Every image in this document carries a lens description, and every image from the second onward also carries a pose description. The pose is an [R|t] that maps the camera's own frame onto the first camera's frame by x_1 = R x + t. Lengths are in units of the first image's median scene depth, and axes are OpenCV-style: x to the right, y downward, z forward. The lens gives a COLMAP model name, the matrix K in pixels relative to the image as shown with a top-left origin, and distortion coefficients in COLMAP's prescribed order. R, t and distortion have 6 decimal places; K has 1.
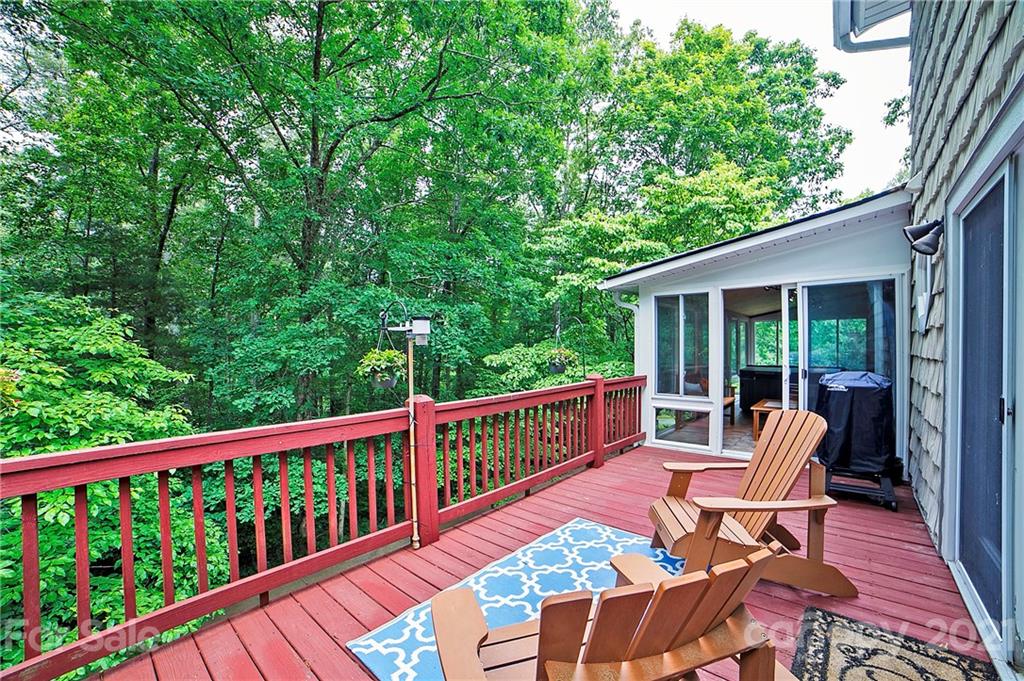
lens RADIAL K [[408.2, 0, 512.0], [0, 408.2, 348.3], [0, 0, 1]] dist [-0.042431, 0.000126]
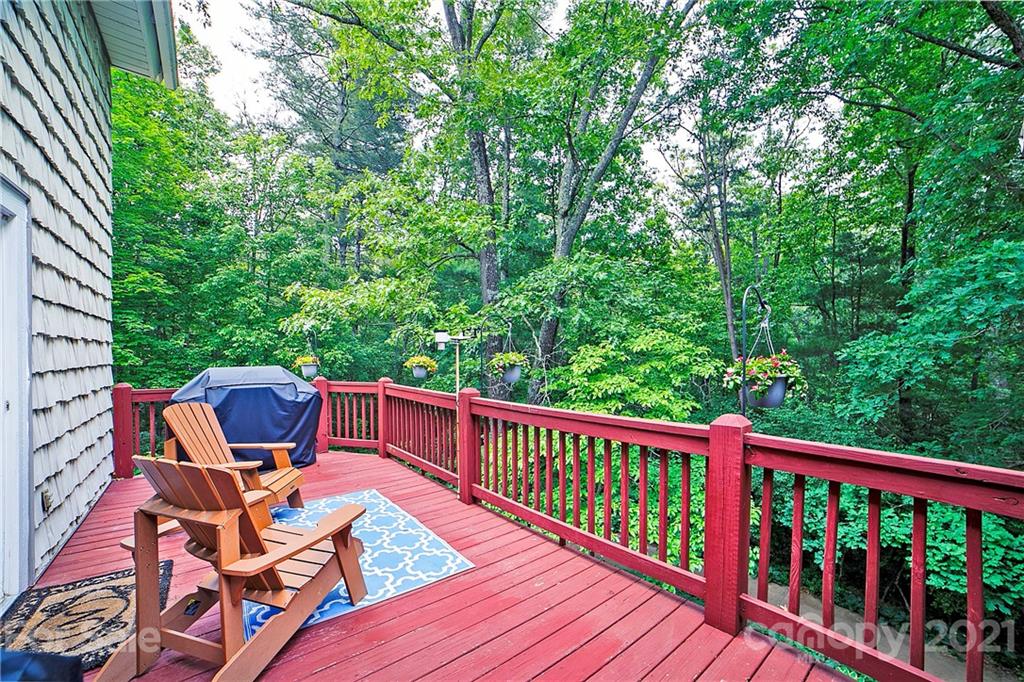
lens RADIAL K [[408.2, 0, 512.0], [0, 408.2, 348.8], [0, 0, 1]] dist [-0.042431, 0.000126]
pose [[-0.174354, 0.002315, -0.984680, 1.067350], [0.000719, 0.999997, 0.002224, -0.012041], [0.984683, -0.000321, -0.174355, 1.394165]]
